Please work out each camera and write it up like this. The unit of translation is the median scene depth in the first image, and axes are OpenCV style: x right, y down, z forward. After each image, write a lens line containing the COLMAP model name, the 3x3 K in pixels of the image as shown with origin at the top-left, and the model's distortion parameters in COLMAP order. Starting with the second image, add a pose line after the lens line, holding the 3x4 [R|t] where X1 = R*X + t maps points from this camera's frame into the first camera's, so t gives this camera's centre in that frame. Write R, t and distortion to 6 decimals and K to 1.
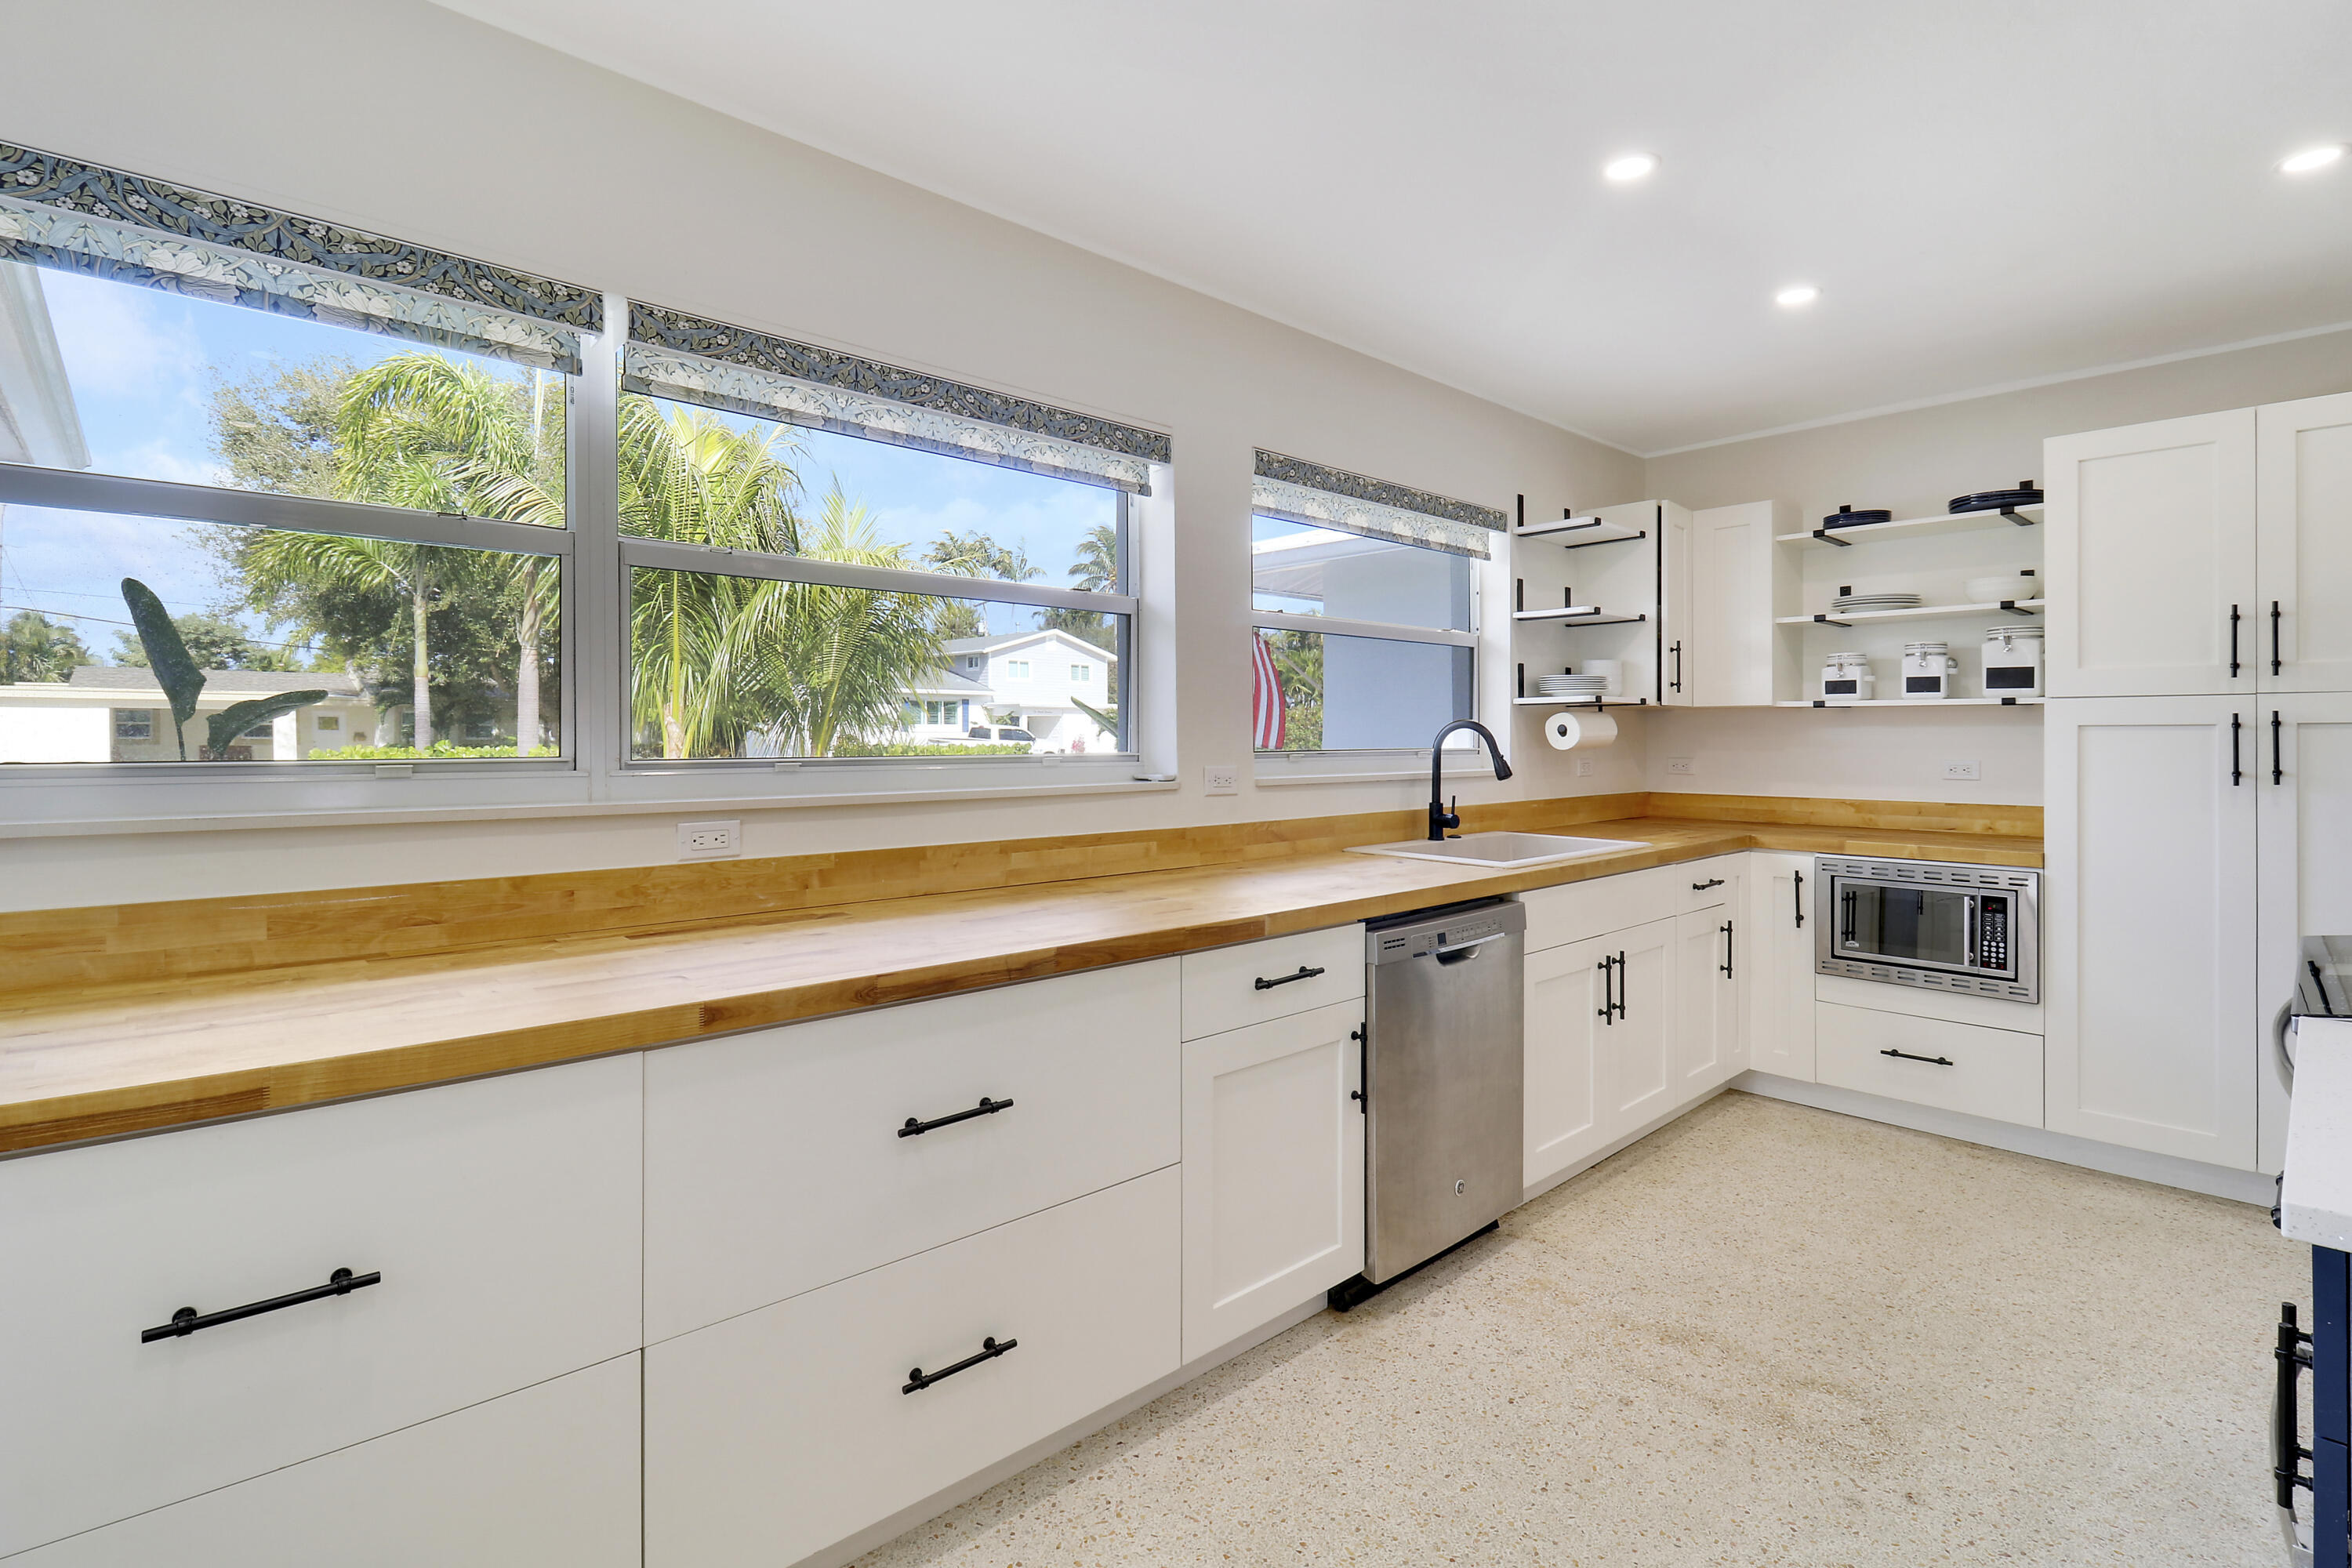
lens RADIAL K [[1097.9, 0, 1192.3], [0, 1097.9, 741.5], [0, 0, 1]] dist [-0.003995, -0.009368]
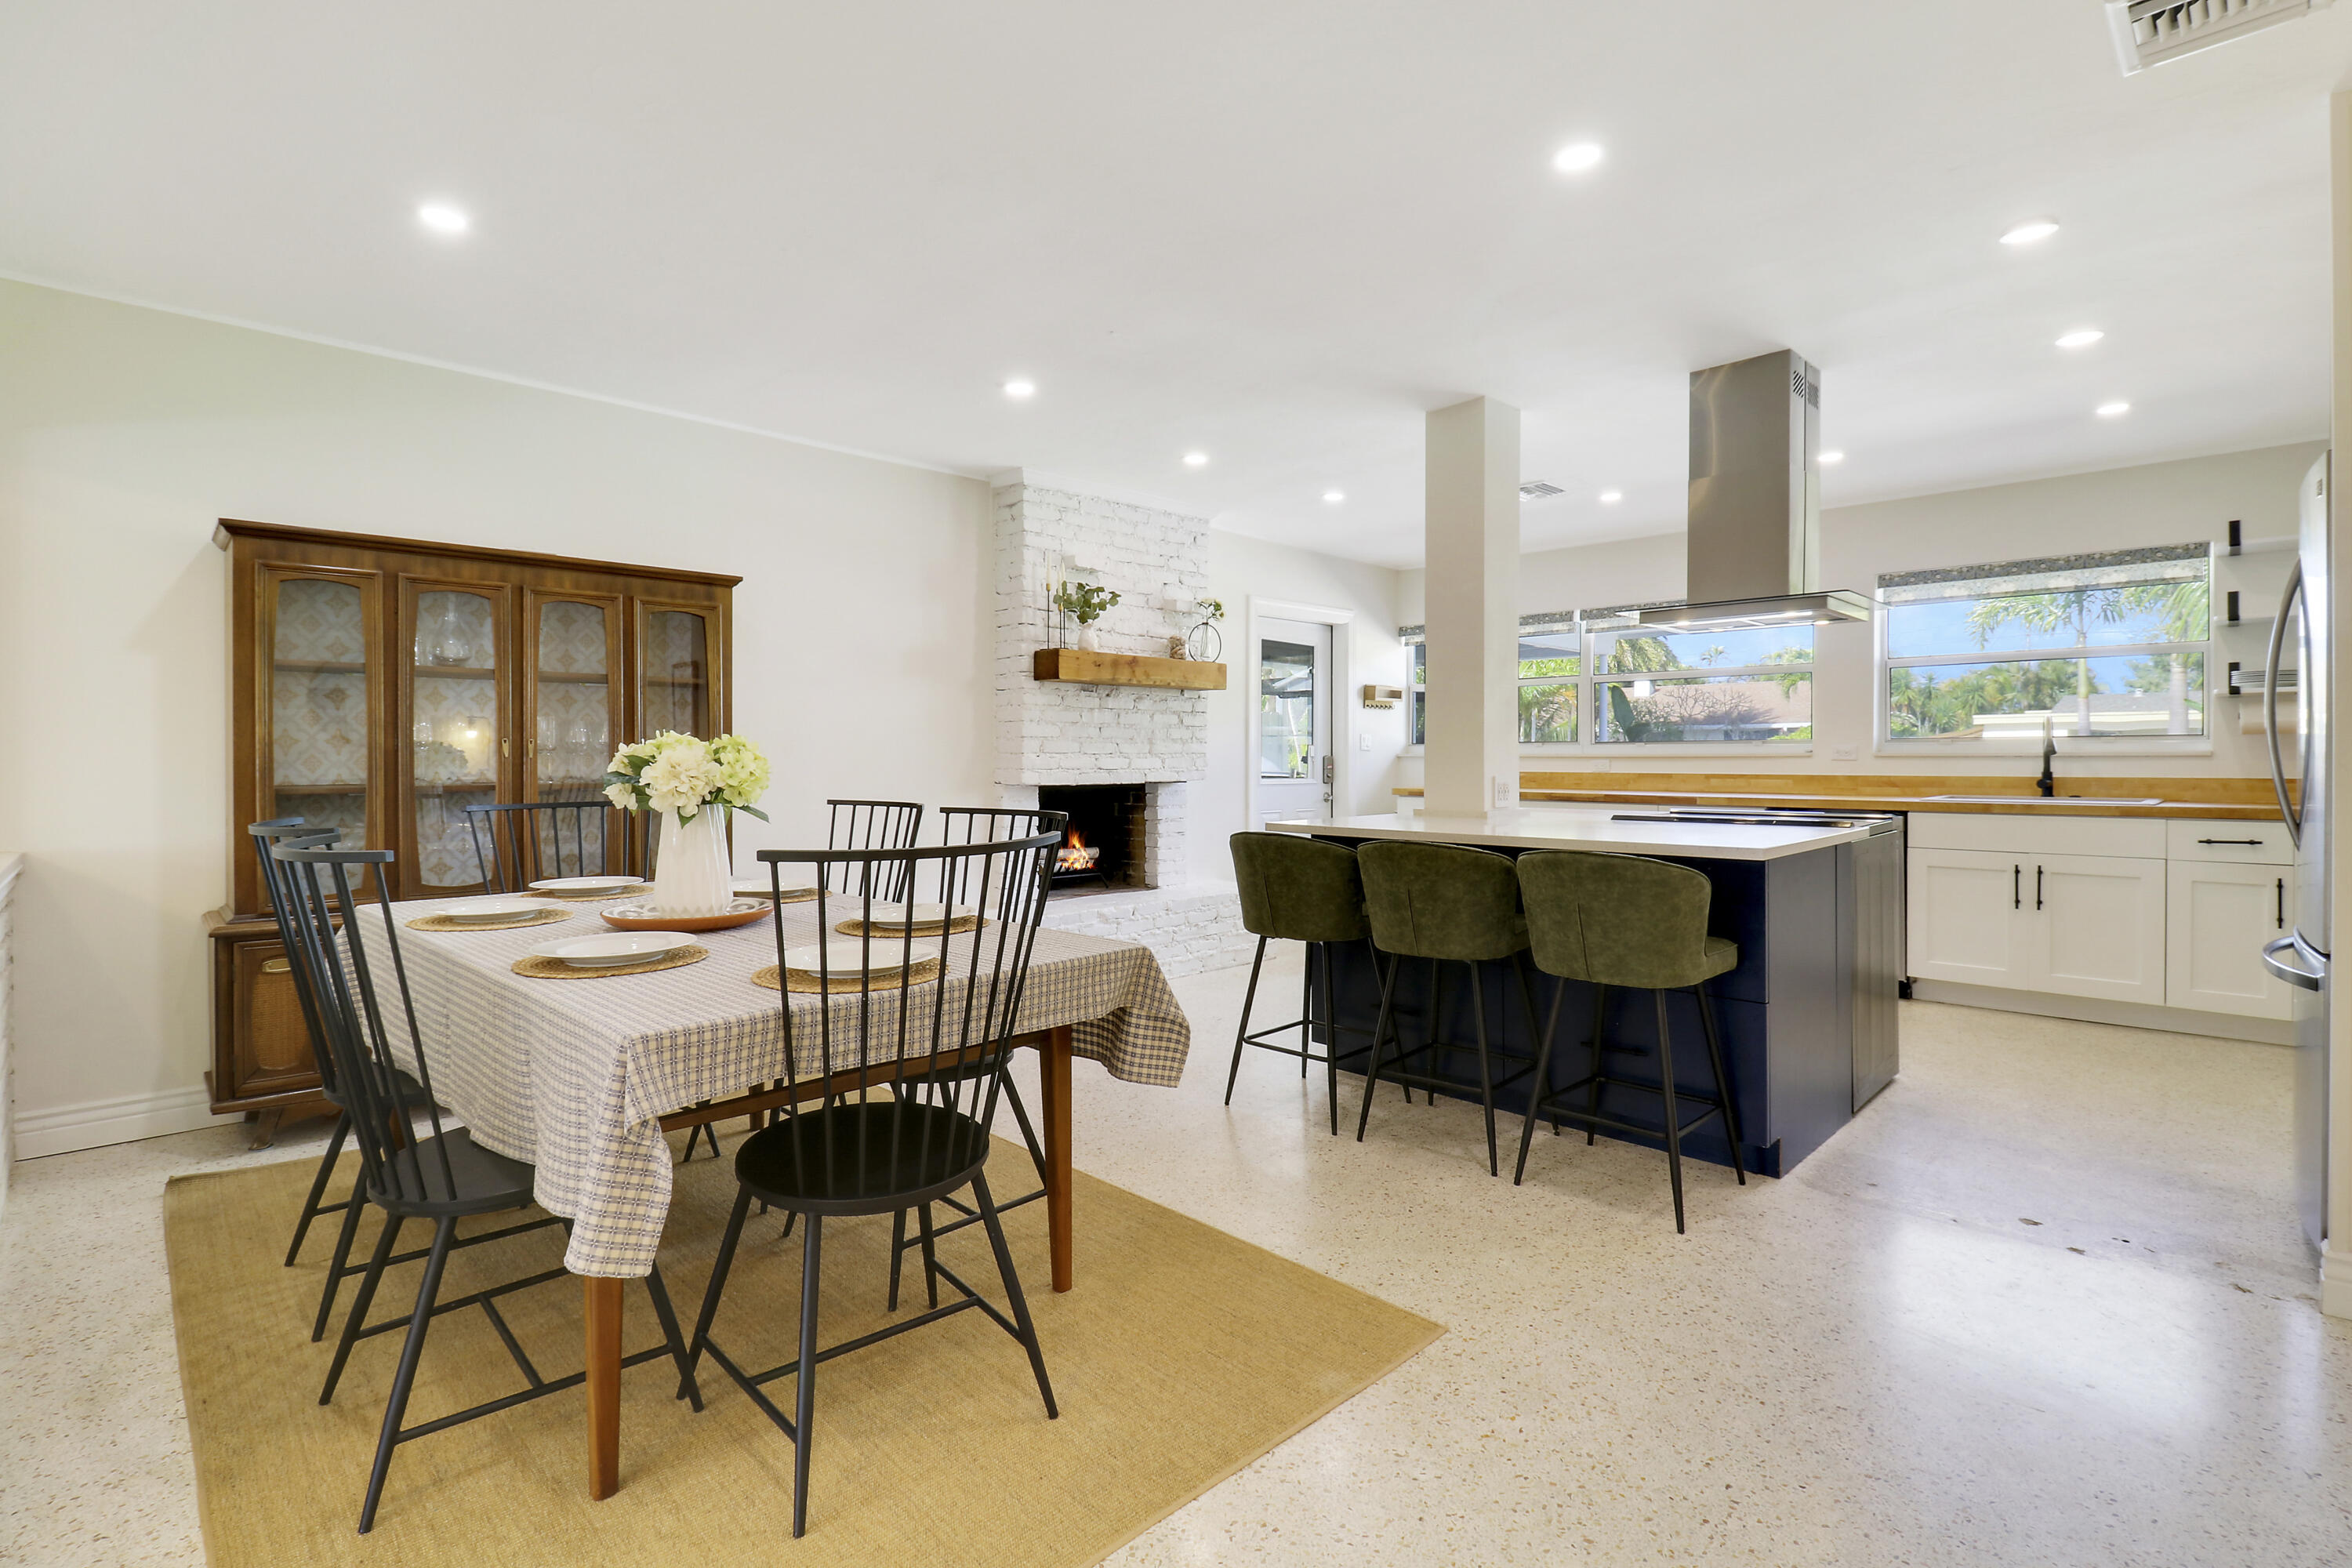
lens RADIAL K [[1097.9, 0, 1184.3], [0, 1097.9, 766.3], [0, 0, 1]] dist [-0.003995, -0.009368]
pose [[0.028770, 0.008477, -0.999550, 2.038566], [-0.004499, 0.999955, 0.008351, 0.050344], [0.999576, 0.004257, 0.028807, -0.253670]]
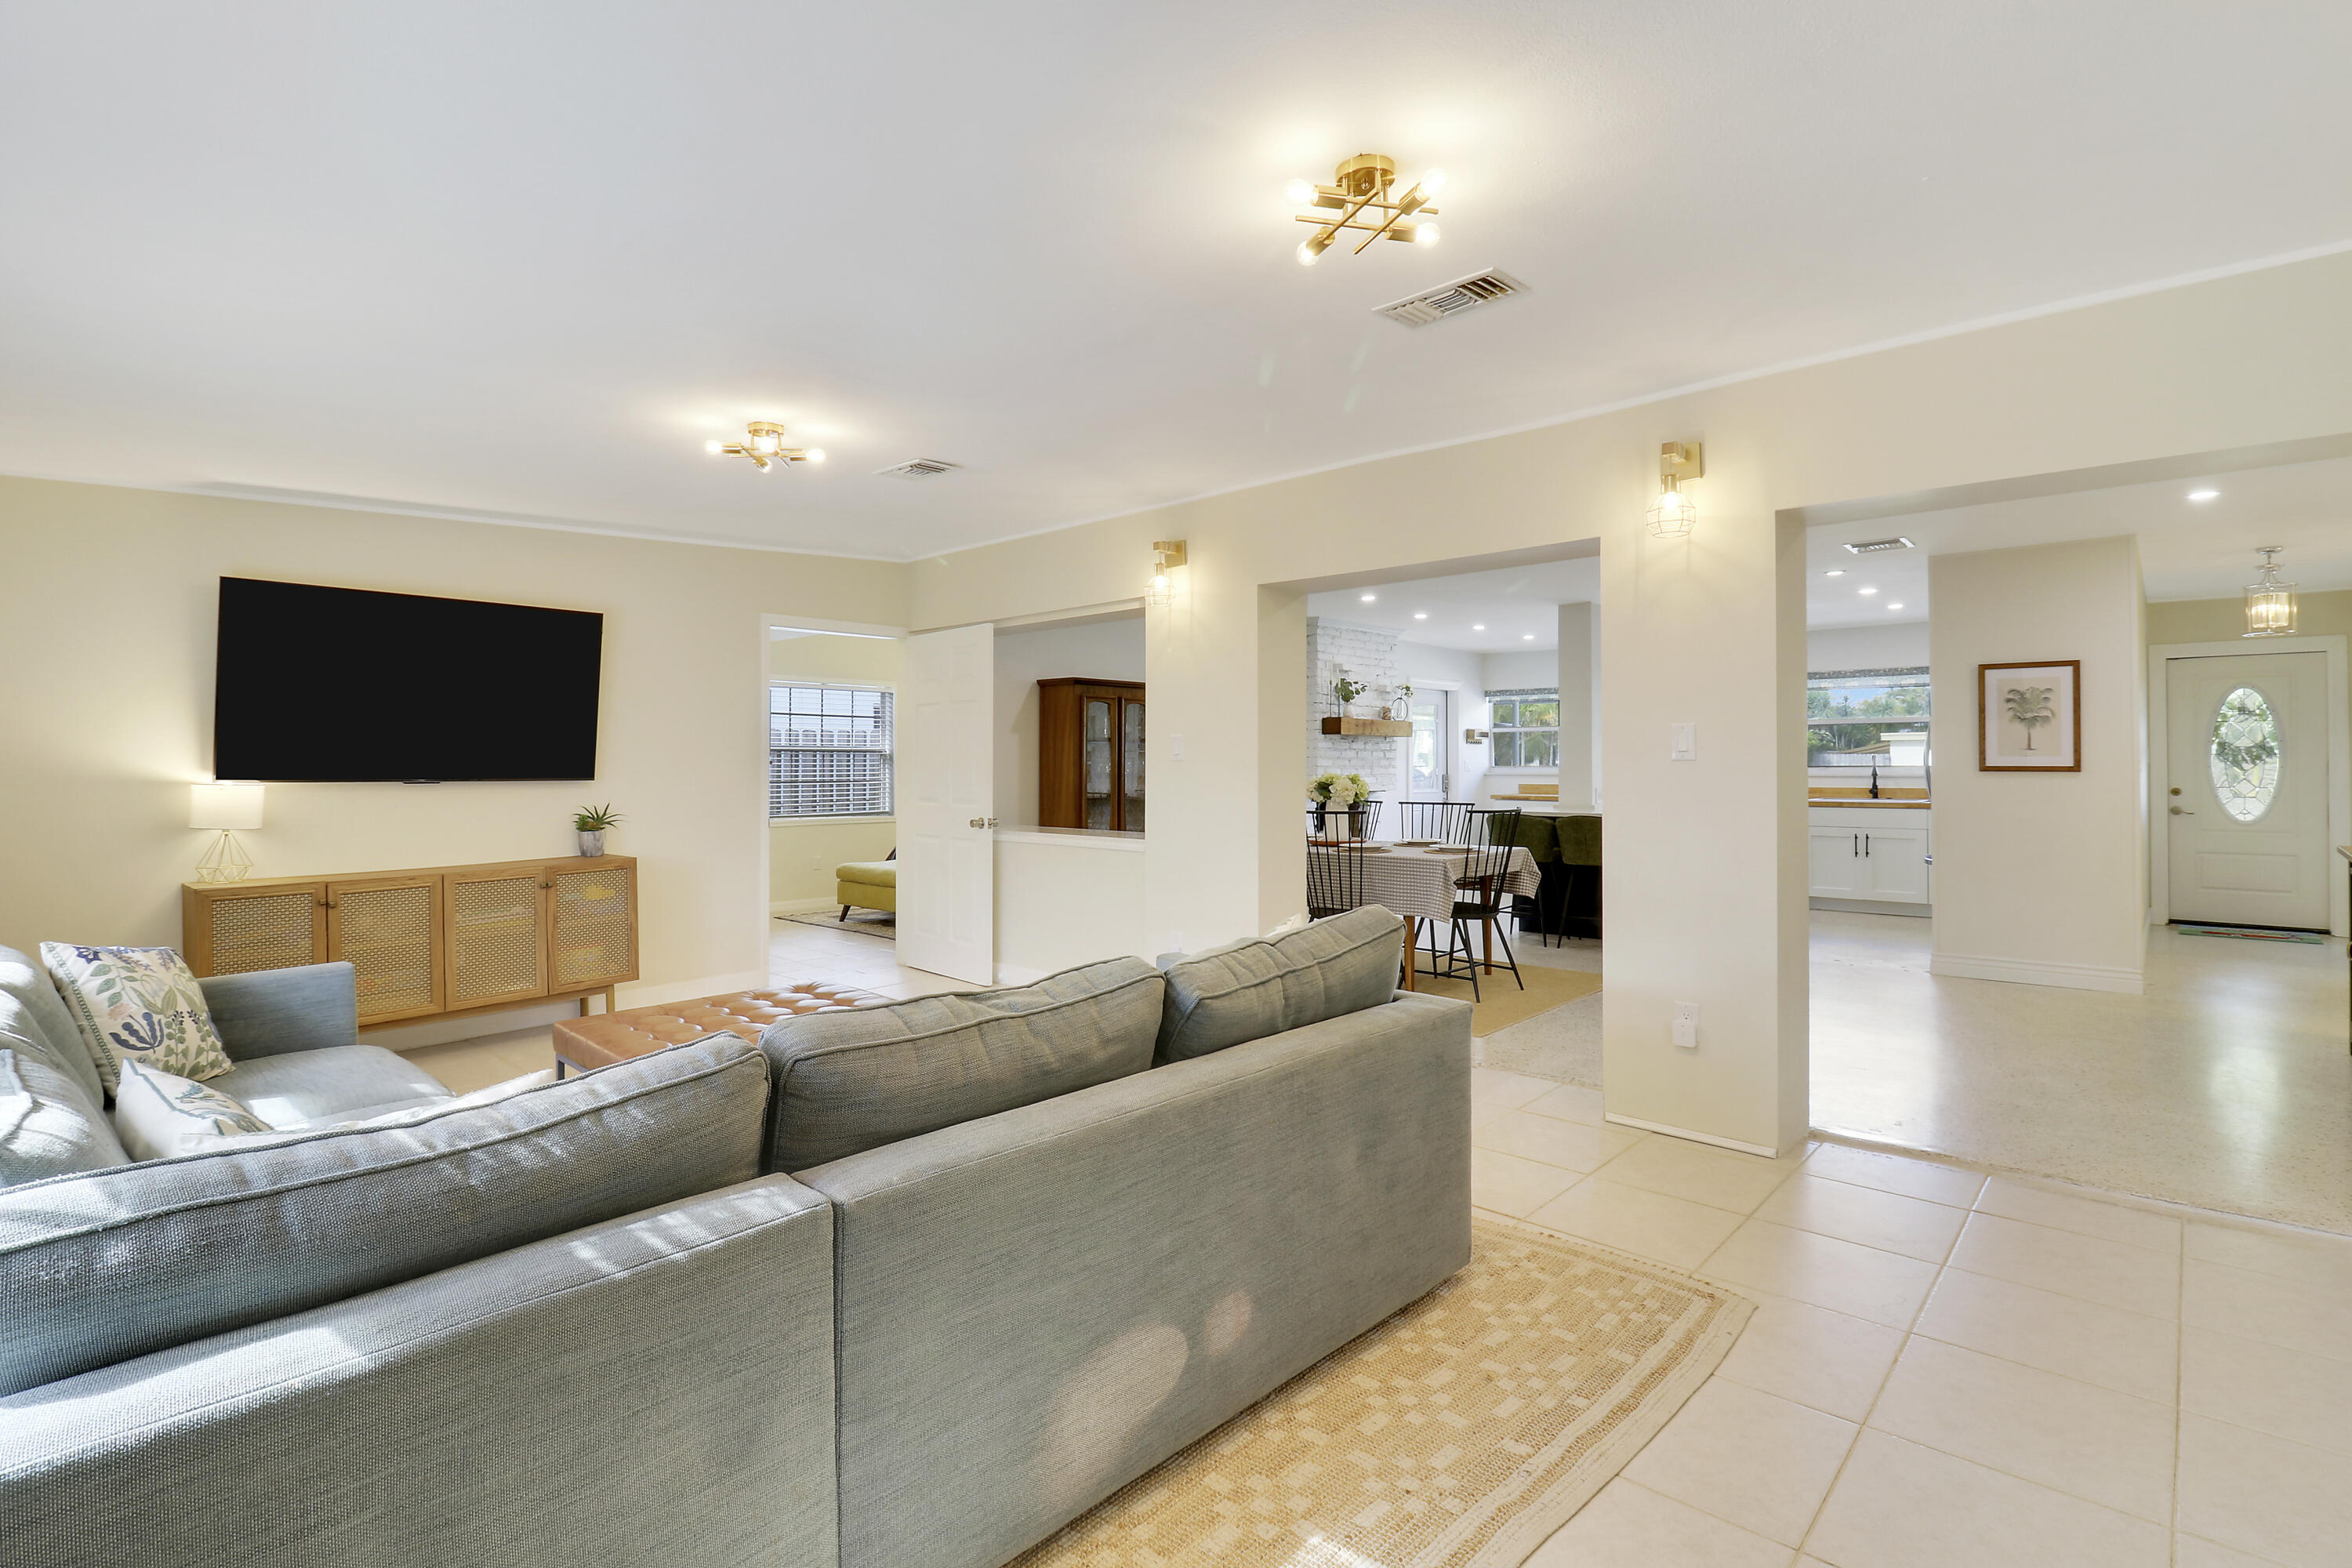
lens RADIAL K [[1097.9, 0, 1174.4], [0, 1097.9, 761.8], [0, 0, 1]] dist [-0.003995, -0.009368]
pose [[0.071067, -0.004562, -0.997461, 3.433624], [-0.004178, 0.999979, -0.004871, 0.022259], [0.997463, 0.004513, 0.071046, -1.127584]]
